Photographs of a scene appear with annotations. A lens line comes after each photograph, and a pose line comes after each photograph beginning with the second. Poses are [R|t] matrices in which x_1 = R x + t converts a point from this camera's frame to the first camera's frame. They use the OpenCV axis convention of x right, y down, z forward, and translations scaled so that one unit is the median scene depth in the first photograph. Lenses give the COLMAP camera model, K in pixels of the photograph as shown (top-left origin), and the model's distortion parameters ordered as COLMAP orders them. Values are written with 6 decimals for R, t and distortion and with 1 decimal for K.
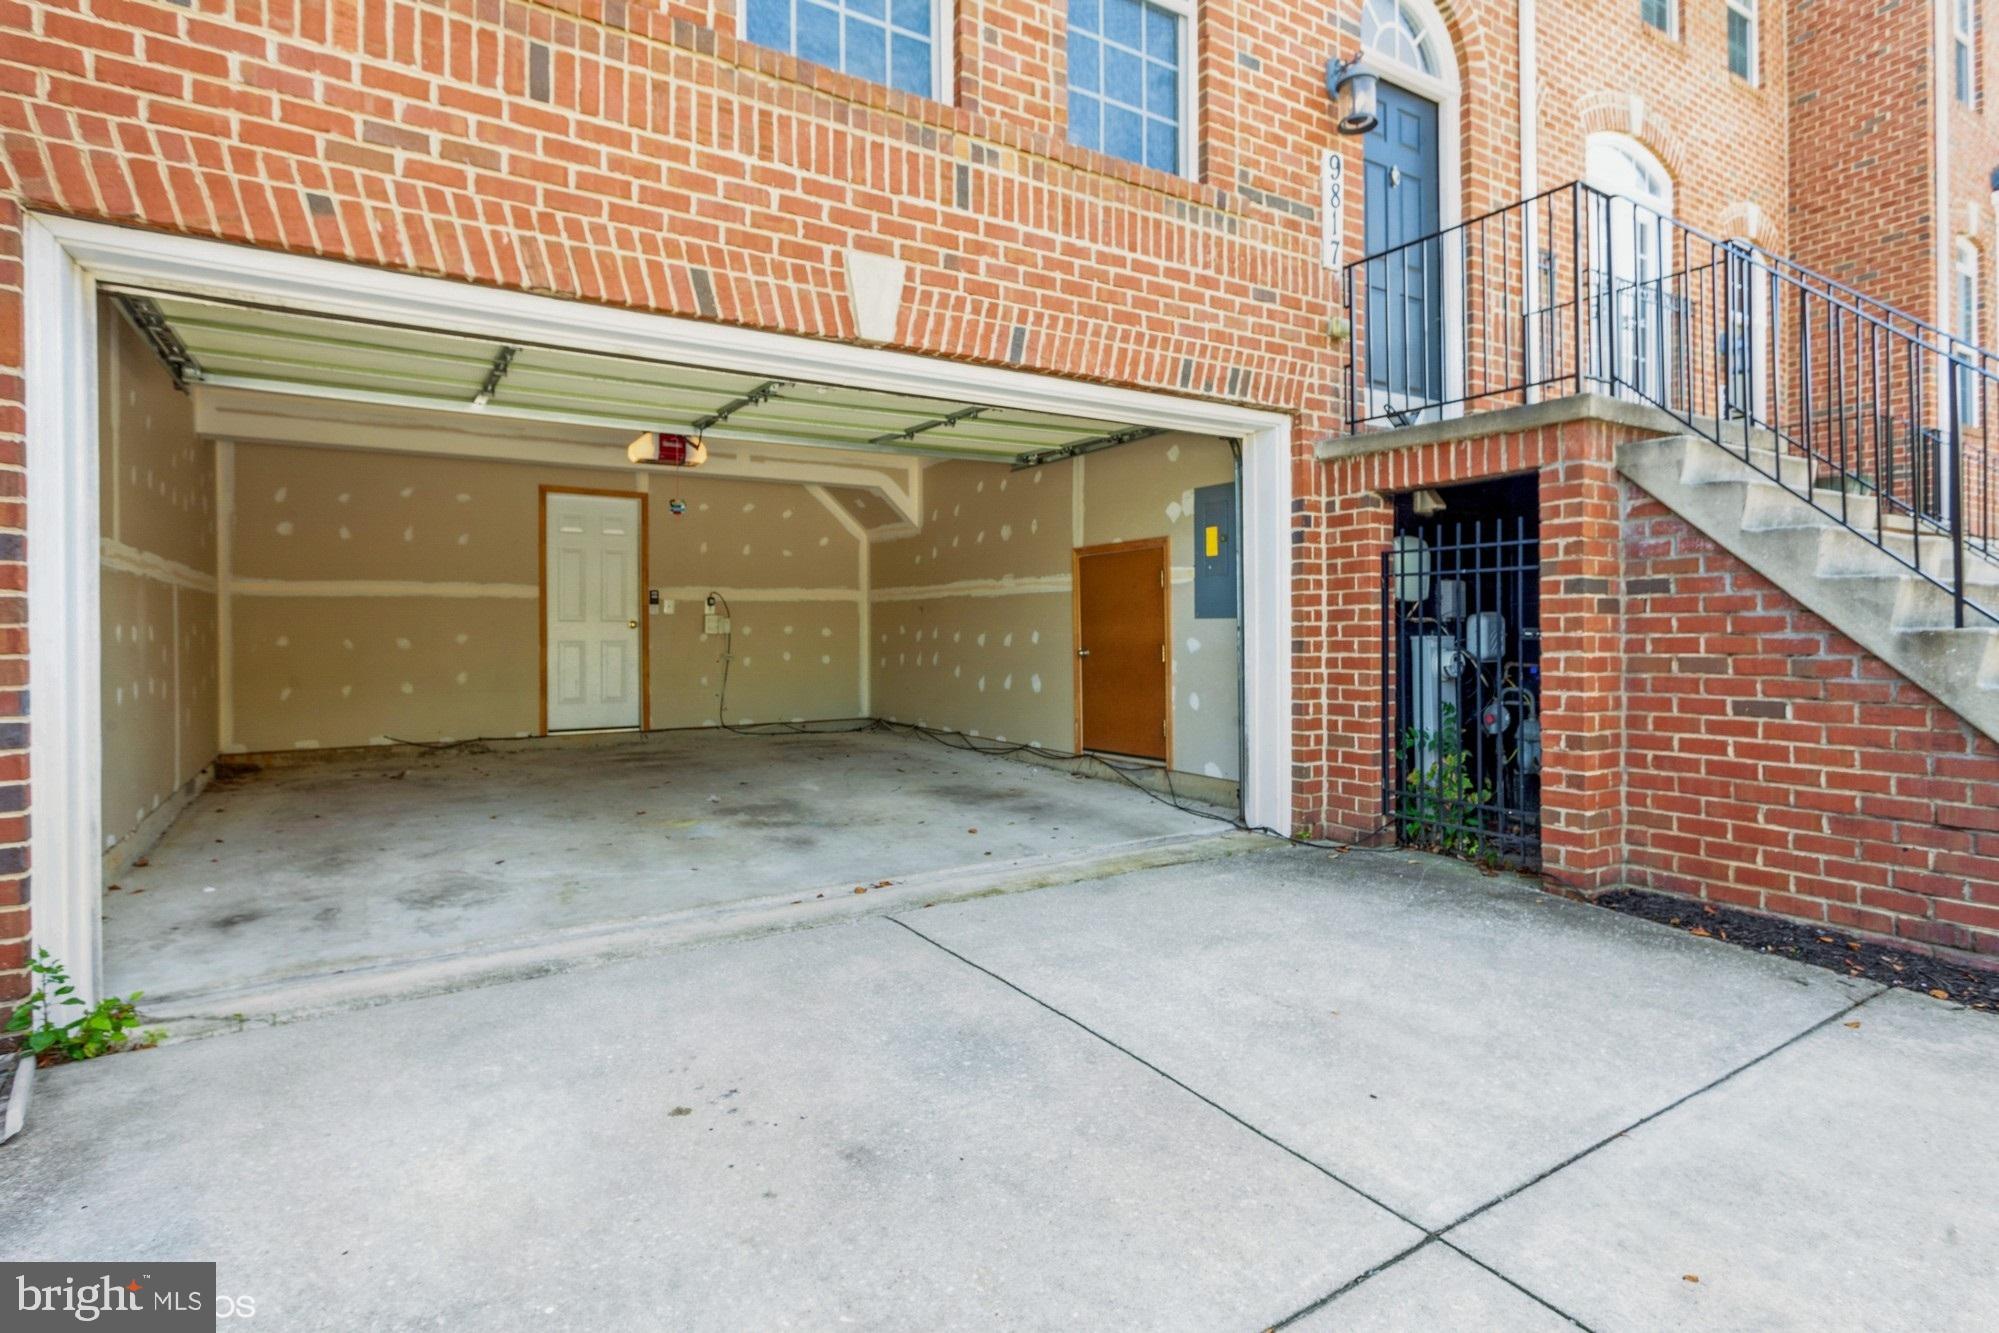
lens RADIAL K [[869.2, 0, 996.3], [0, 869.2, 622.9], [0, 0, 1]] dist [-0.000732, 0.000056]
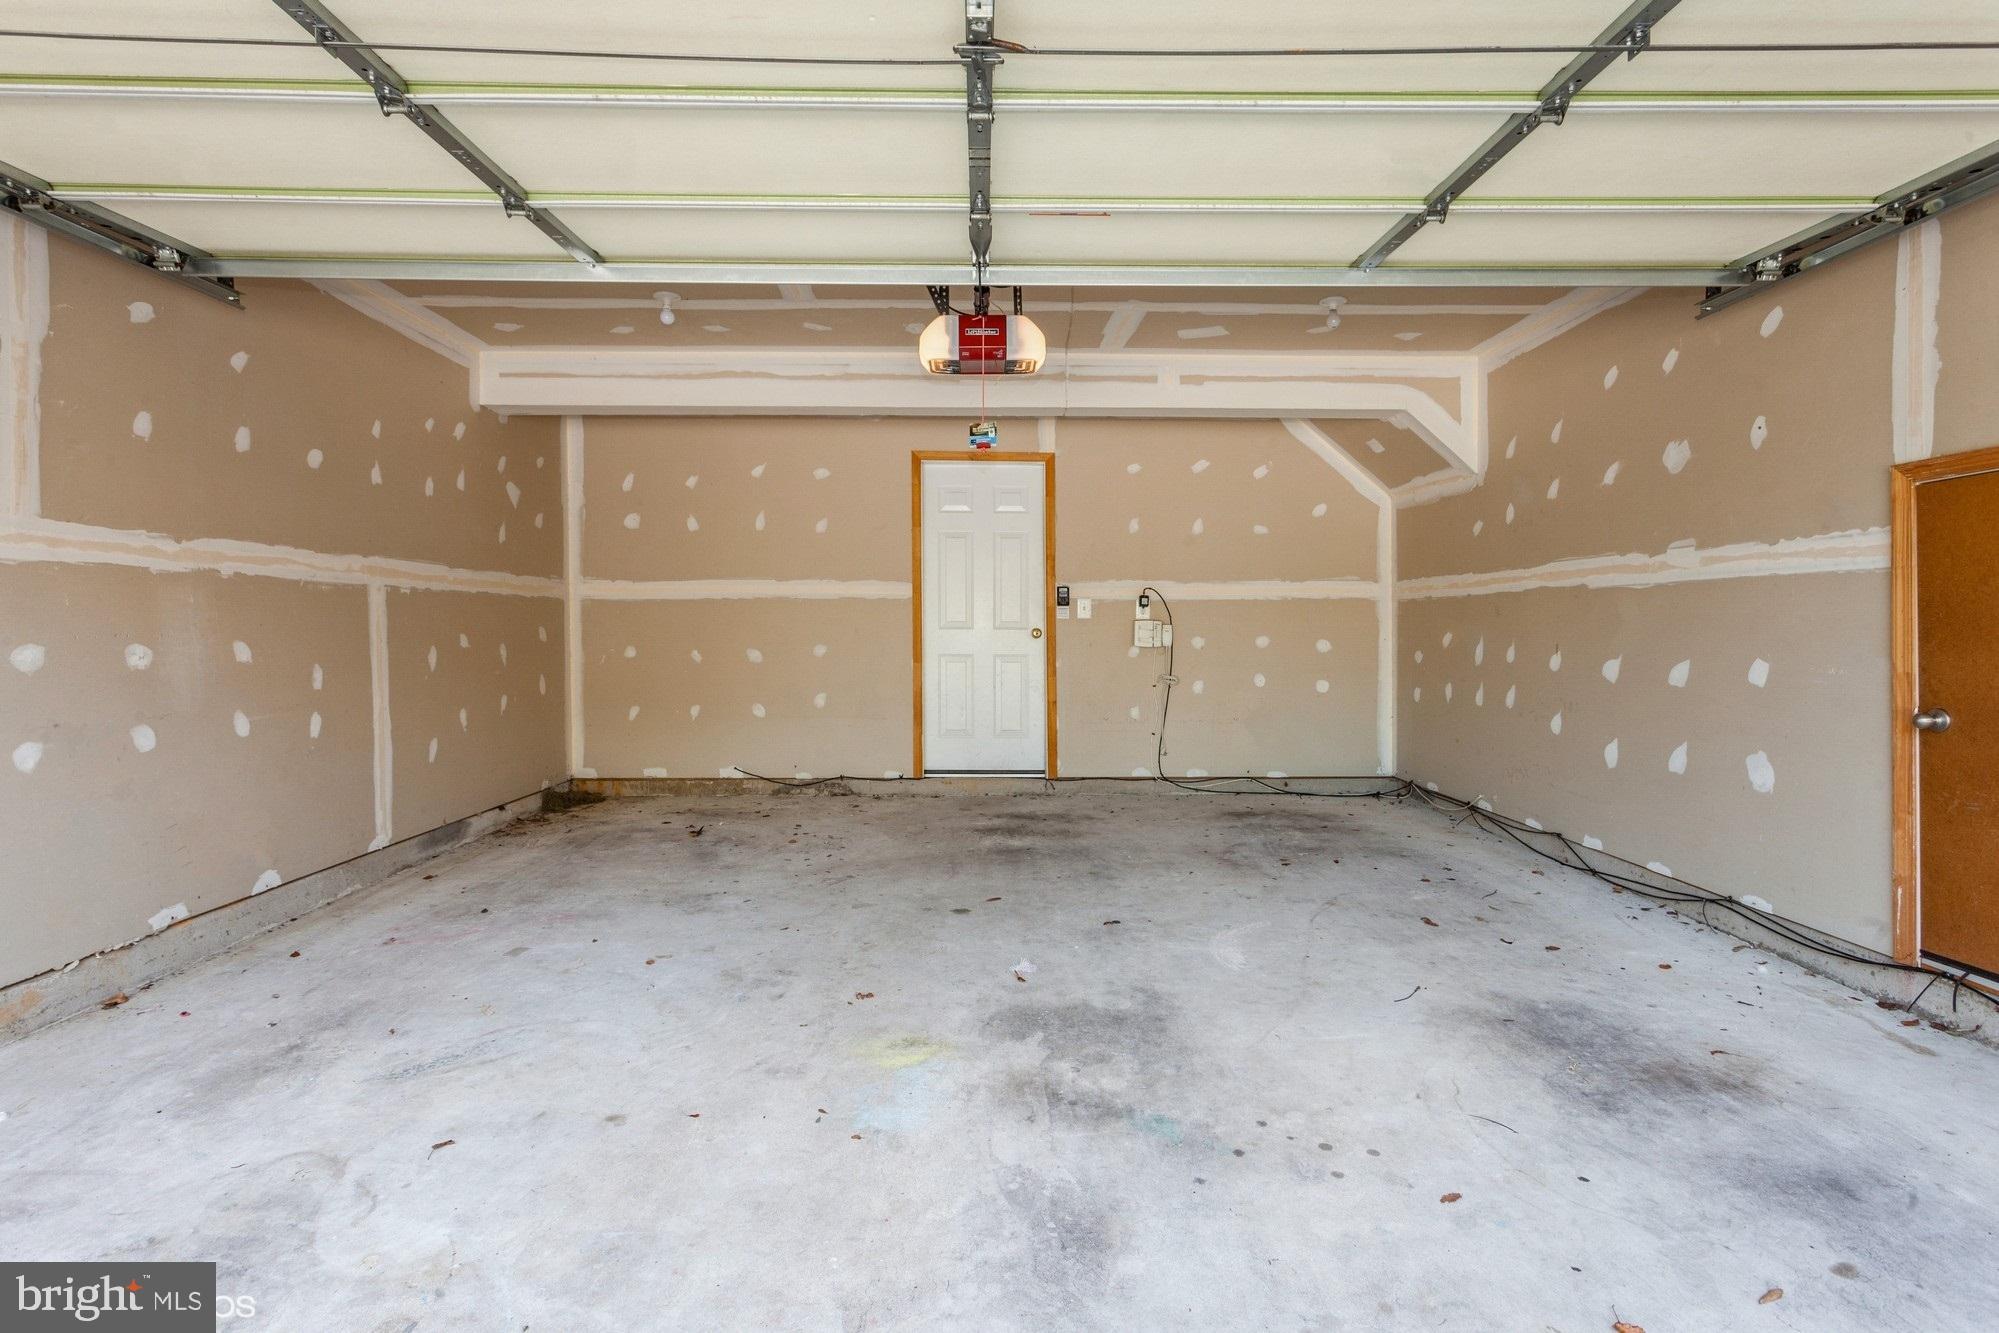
lens RADIAL K [[869.2, 0, 996.3], [0, 869.2, 622.9], [0, 0, 1]] dist [-0.000732, 0.000056]
pose [[0.818837, 0.005303, -0.574002, -0.021999], [-0.005232, 0.999985, 0.001774, -0.008421], [0.574002, 0.001551, 0.818852, 0.387073]]
